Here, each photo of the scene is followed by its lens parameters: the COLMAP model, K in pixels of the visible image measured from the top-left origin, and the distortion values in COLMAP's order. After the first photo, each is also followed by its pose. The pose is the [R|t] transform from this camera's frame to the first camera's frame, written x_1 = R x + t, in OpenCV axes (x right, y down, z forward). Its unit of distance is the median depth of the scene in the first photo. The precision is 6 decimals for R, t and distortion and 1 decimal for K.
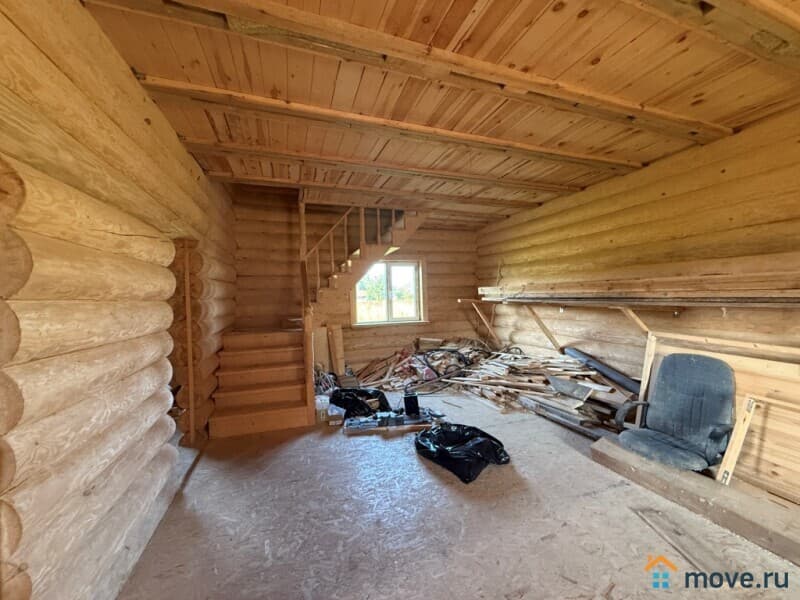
lens RADIAL K [[318.3, 0, 396.7], [0, 318.3, 299.2], [0, 0, 1]] dist [-0.001566, 0.000434]
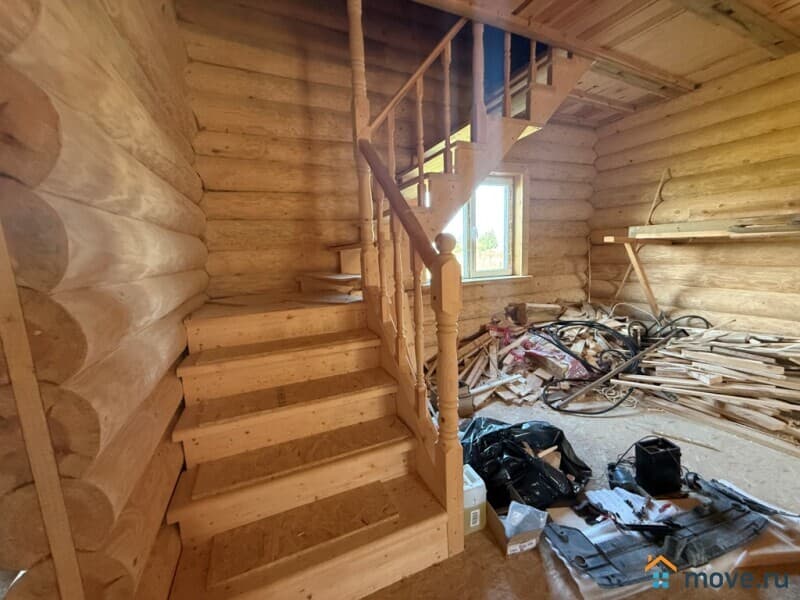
lens RADIAL K [[318.3, 0, 396.7], [0, 318.3, 299.2], [0, 0, 1]] dist [-0.001566, 0.000434]
pose [[0.995947, -0.026820, 0.085847, -0.254264], [0.014960, 0.990607, 0.135918, 0.030279], [-0.088686, -0.134083, 0.986994, 0.474242]]
